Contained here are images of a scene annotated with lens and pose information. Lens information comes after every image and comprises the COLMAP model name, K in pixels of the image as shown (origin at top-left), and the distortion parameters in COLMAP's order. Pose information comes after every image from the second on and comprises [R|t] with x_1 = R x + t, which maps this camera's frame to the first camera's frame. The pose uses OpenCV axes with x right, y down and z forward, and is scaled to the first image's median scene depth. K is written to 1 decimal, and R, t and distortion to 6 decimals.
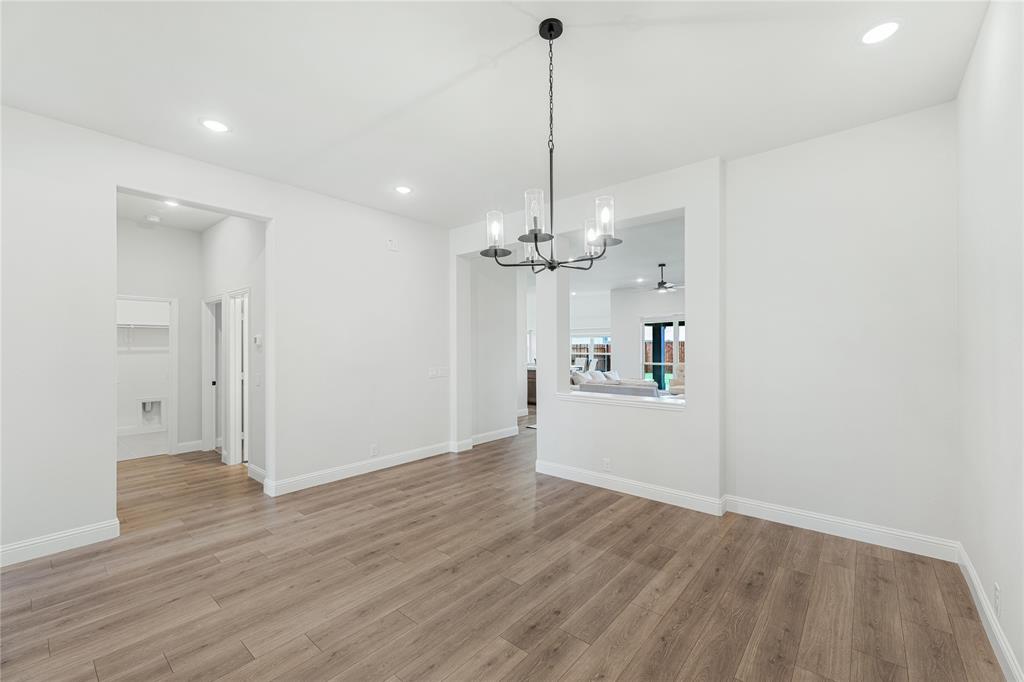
lens RADIAL K [[416.8, 0, 511.0], [0, 416.8, 337.8], [0, 0, 1]] dist [-0.000652, 0.000249]
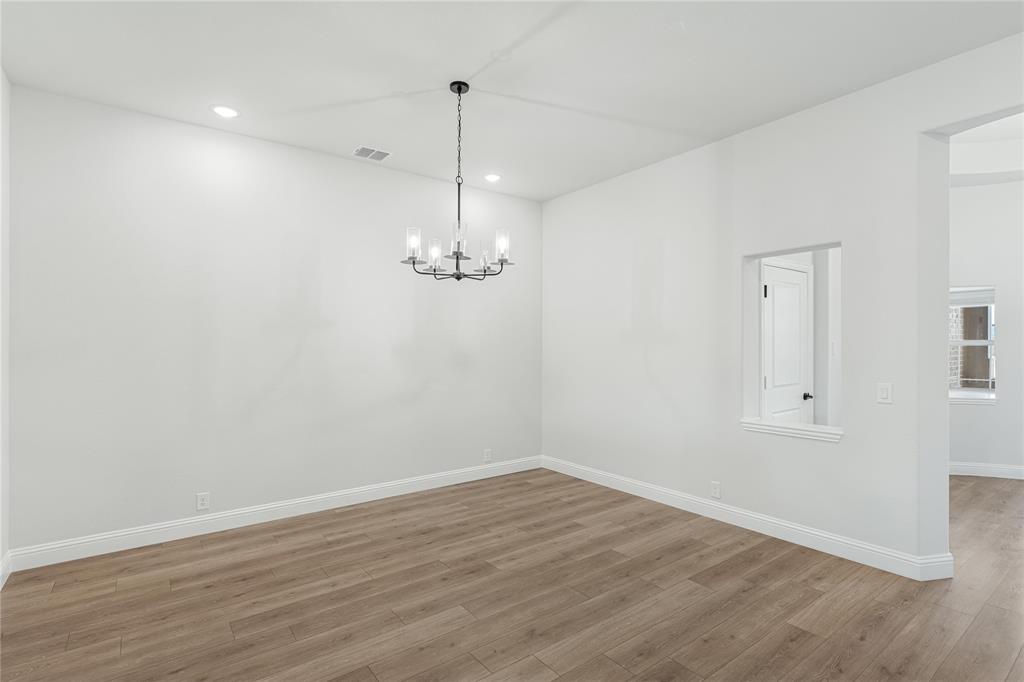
lens RADIAL K [[471.2, 0, 512.2], [0, 471.2, 348.5], [0, 0, 1]] dist [-0.000492, -0.000163]
pose [[-0.975277, 0.004744, 0.220934, -0.323218], [0.002856, 0.999957, -0.008868, 0.048311], [-0.220967, -0.008018, -0.975248, 2.034372]]
